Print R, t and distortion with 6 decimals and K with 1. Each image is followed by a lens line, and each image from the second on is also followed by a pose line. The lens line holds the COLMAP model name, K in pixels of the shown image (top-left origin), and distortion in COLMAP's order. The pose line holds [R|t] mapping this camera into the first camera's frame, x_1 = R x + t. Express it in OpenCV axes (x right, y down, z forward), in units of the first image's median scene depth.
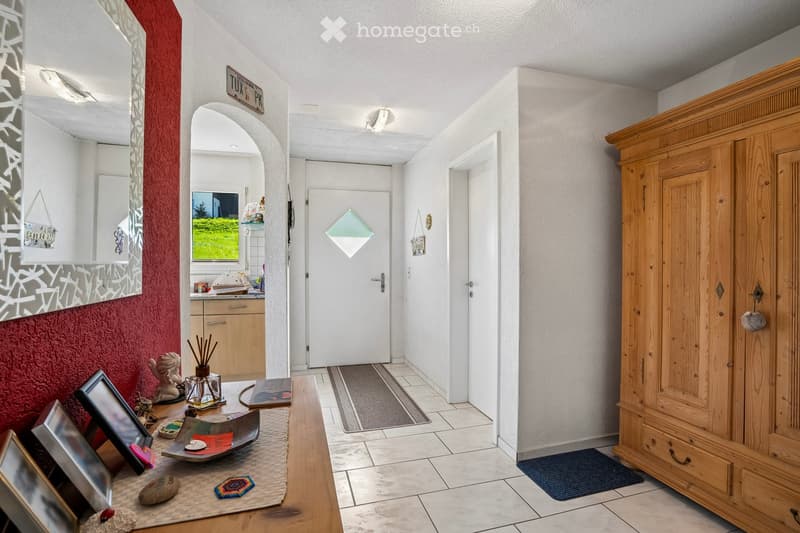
lens RADIAL K [[391.3, 0, 397.1], [0, 391.3, 266.0], [0, 0, 1]] dist [-0.020165, 0.001676]
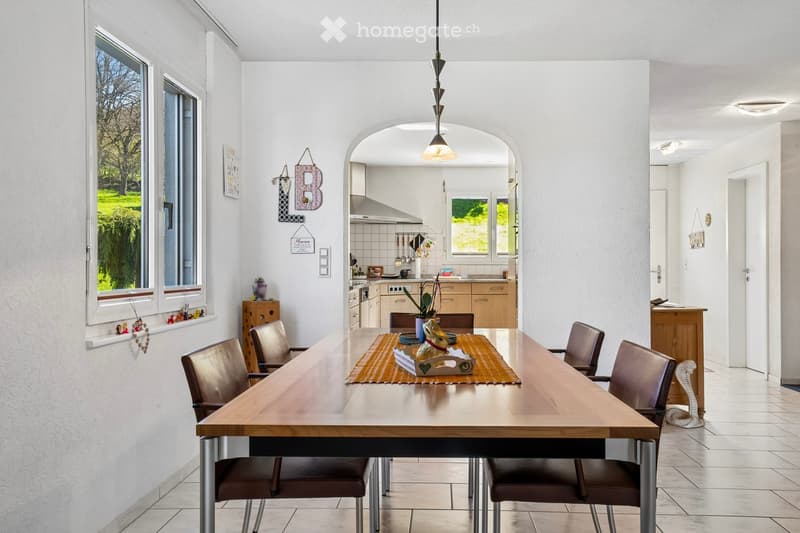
lens RADIAL K [[668.9, 0, 406.8], [0, 668.9, 268.3], [0, 0, 1]] dist [0.056670, 0.010301]
pose [[0.953704, -0.002501, -0.300737, -0.189487], [0.001145, 0.999988, -0.004686, 0.045477], [0.300745, 0.004124, 0.953696, -1.338416]]
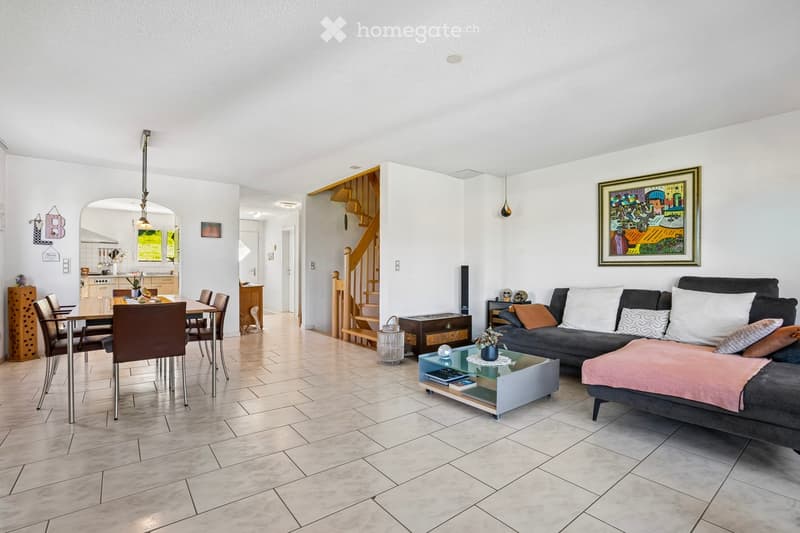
lens RADIAL K [[391.3, 0, 404.7], [0, 391.3, 270.6], [0, 0, 1]] dist [-0.020165, 0.001676]
pose [[0.928306, -0.002068, 0.371813, -0.094924], [0.002199, 0.999998, 0.000073, 0.047049], [-0.371812, 0.000750, 0.928308, -1.947097]]
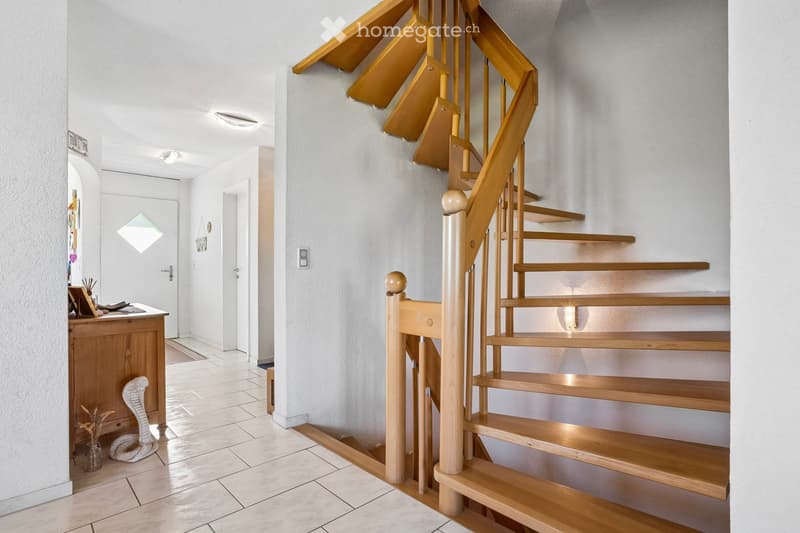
lens RADIAL K [[428.9, 0, 393.7], [0, 428.9, 265.3], [0, 0, 1]] dist [0.005722, 0.001642]
pose [[0.898503, 0.003184, 0.438955, -0.000131], [0.001952, 0.999935, -0.011250, 0.045778], [-0.438963, 0.010965, 0.898438, -0.731961]]
